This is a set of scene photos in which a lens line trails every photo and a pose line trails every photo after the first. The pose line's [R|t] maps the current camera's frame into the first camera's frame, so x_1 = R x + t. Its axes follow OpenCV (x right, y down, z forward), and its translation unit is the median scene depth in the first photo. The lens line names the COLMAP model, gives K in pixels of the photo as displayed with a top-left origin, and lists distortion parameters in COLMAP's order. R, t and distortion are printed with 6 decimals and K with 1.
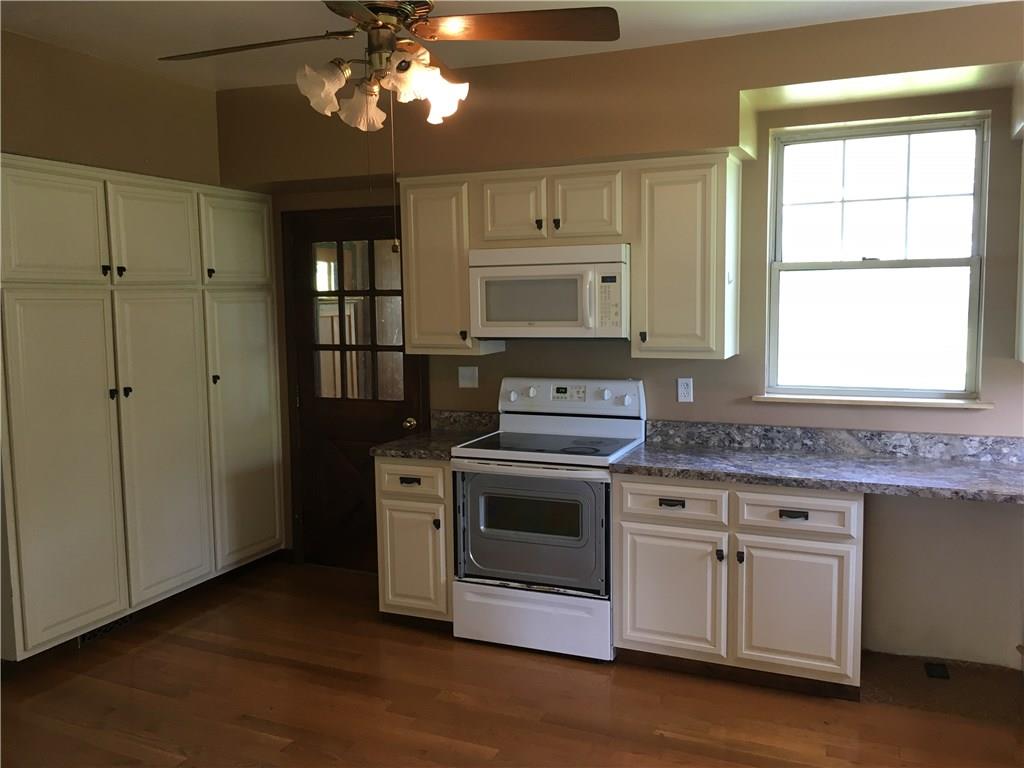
lens RADIAL K [[871.4, 0, 519.1], [0, 871.4, 382.9], [0, 0, 1]] dist [0.066341, -0.100536]
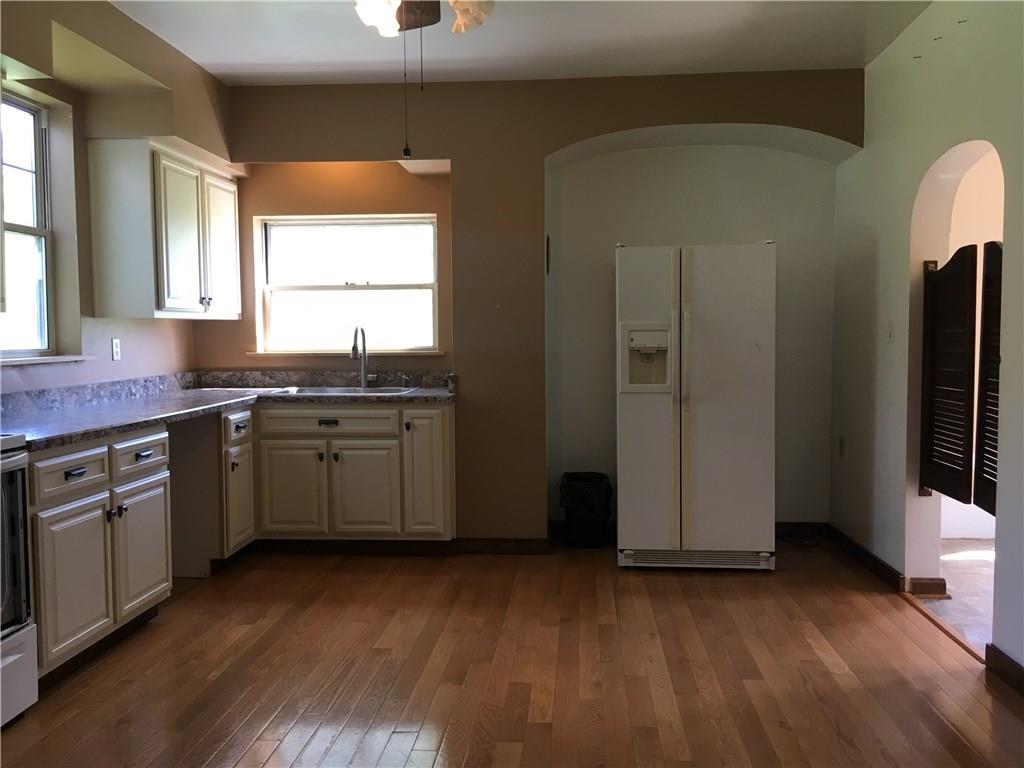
lens RADIAL K [[871.4, 0, 512.5], [0, 871.4, 383.7], [0, 0, 1]] dist [0.066341, -0.100536]
pose [[-0.321340, -0.042701, 0.946001, -0.701488], [0.106263, 0.991047, 0.080830, 0.023578], [-0.940983, 0.126499, -0.313925, 0.771068]]
